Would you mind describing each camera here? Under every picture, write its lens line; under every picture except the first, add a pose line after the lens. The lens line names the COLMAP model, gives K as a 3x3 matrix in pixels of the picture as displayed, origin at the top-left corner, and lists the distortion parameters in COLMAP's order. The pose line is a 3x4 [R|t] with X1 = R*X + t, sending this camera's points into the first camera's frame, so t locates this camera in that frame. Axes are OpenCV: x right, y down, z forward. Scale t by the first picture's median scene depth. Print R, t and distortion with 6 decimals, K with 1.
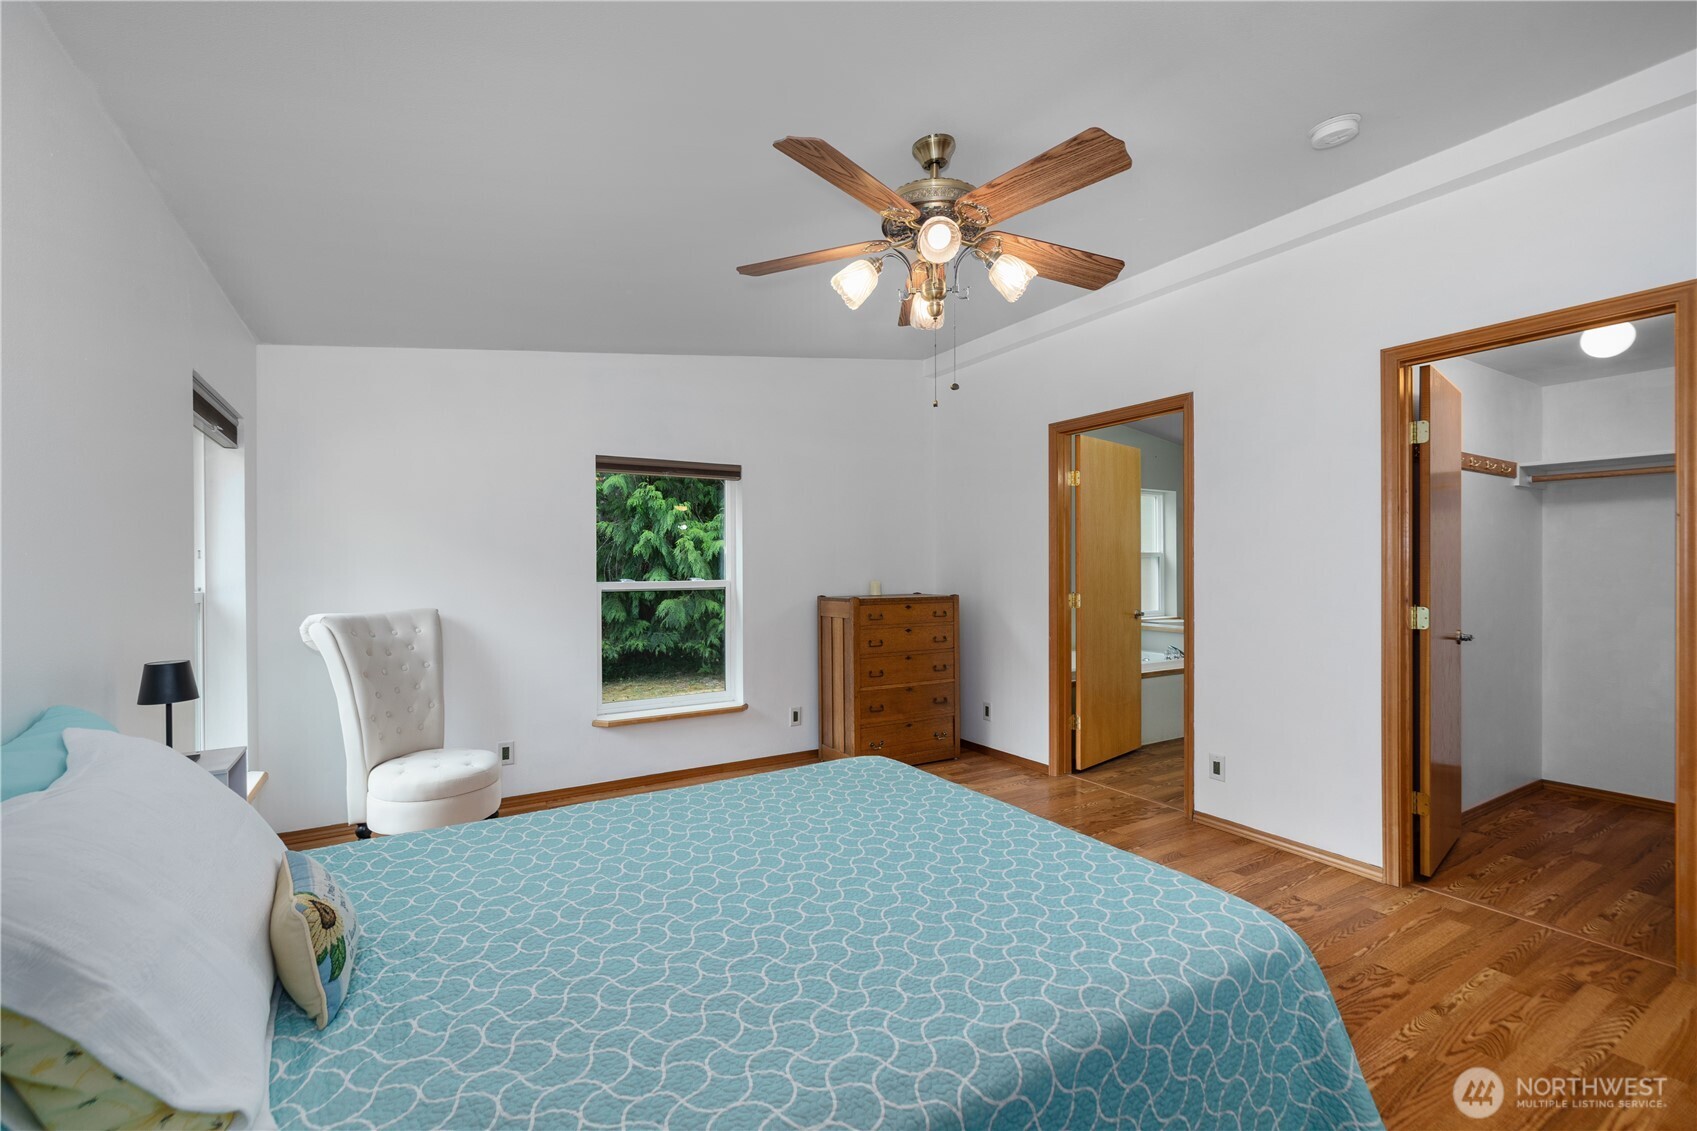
lens RADIAL K [[728.6, 0, 841.3], [0, 728.6, 570.8], [0, 0, 1]] dist [0.019779, 0.000260]
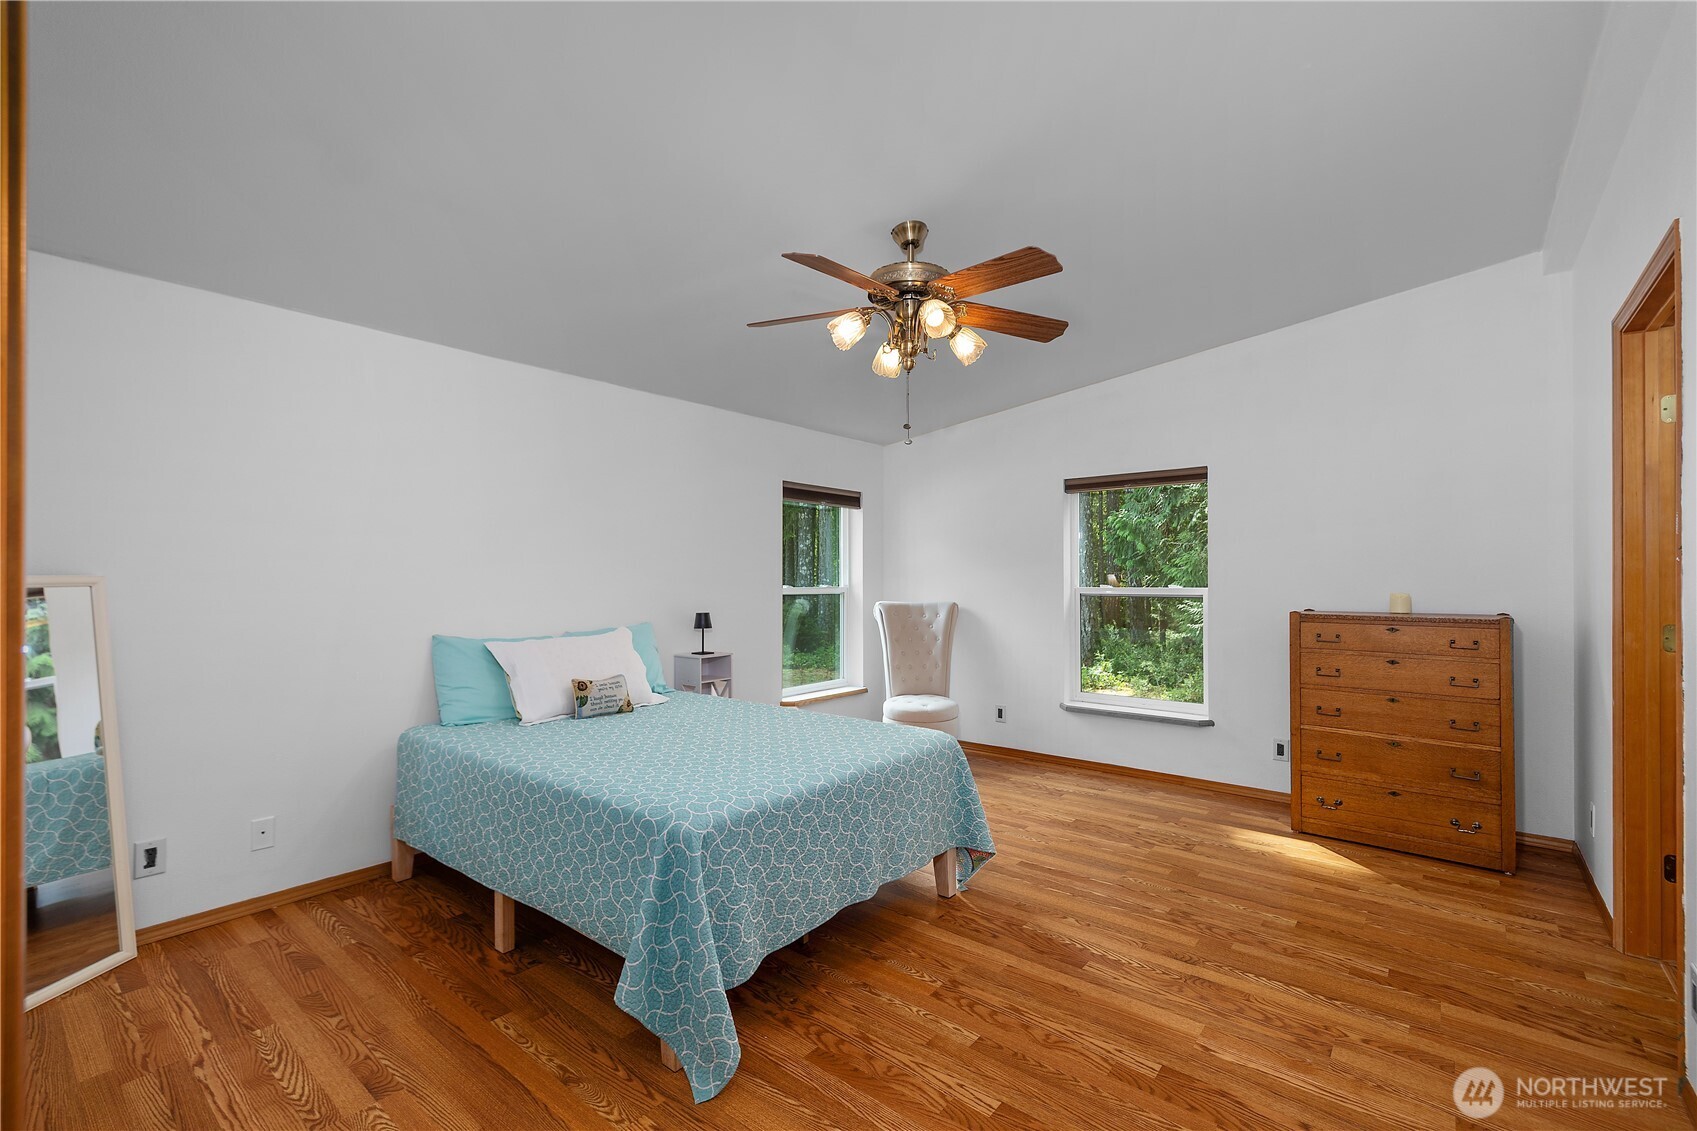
lens RADIAL K [[728.6, 0, 840.6], [0, 728.6, 570.1], [0, 0, 1]] dist [0.019779, 0.000260]
pose [[0.334358, -0.003420, -0.942440, 0.619587], [-0.003152, 0.999984, -0.004747, -0.004179], [0.942441, 0.004558, 0.334342, 0.246365]]
